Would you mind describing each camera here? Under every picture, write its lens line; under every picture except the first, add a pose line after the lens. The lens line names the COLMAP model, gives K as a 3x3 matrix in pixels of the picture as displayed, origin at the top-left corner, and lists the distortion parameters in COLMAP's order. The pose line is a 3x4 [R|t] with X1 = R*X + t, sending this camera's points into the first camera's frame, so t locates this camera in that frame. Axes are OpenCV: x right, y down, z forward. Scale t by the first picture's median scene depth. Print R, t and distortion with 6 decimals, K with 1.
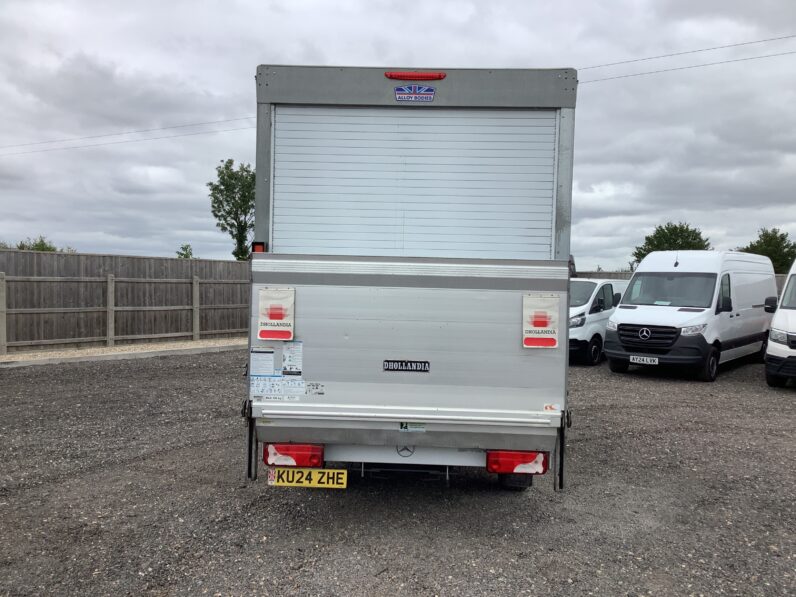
lens RADIAL K [[722.2, 0, 398.1], [0, 722.2, 298.6], [0, 0, 1]] dist [0.047758, -0.057567]
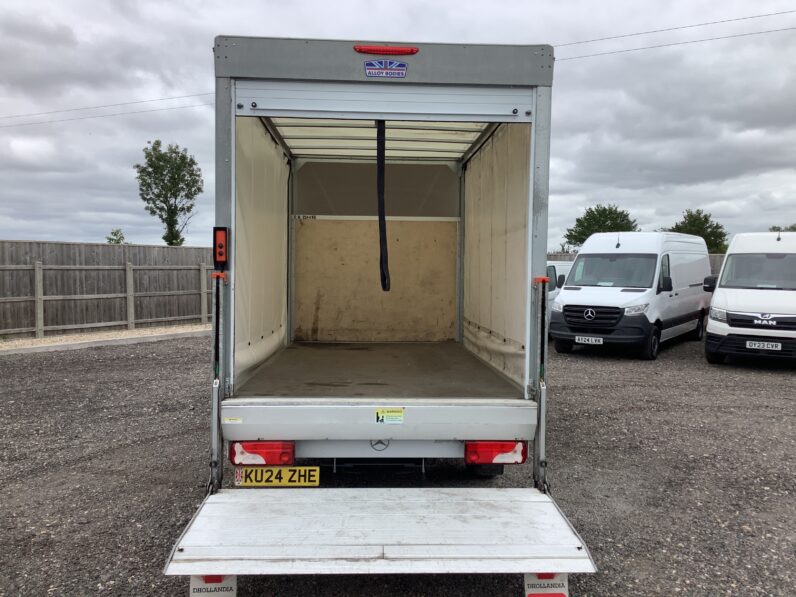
lens RADIAL K [[722.2, 0, 398.7], [0, 722.2, 299.8], [0, 0, 1]] dist [0.047758, -0.057567]
pose [[0.995928, -0.016382, 0.088656, -0.040804], [0.014154, 0.999569, 0.025706, -0.005038], [-0.089039, -0.024346, 0.995731, 0.040727]]
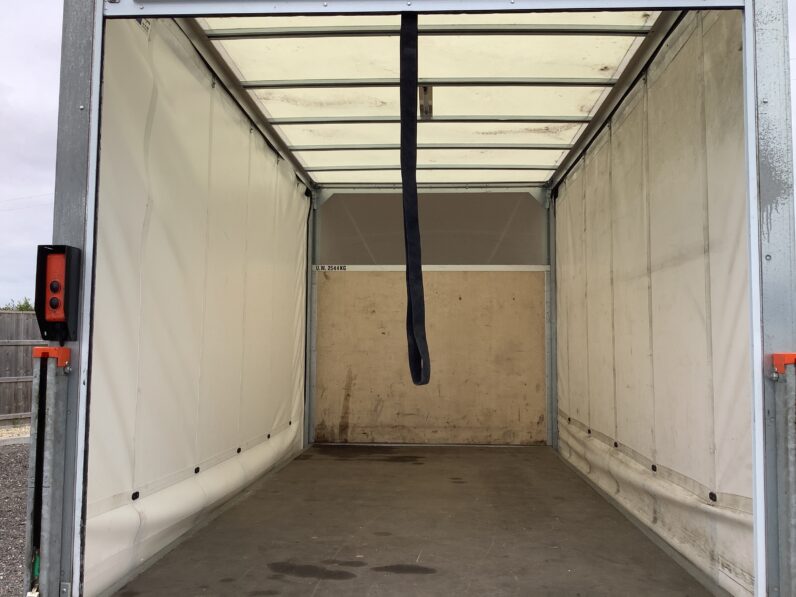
lens RADIAL K [[722.2, 0, 413.6], [0, 722.2, 305.2], [0, 0, 1]] dist [0.047758, -0.057567]
pose [[0.999717, -0.018513, 0.014918, 0.008280], [0.019494, 0.997456, -0.068566, -0.009159], [-0.013610, 0.068837, 0.997535, 0.486558]]
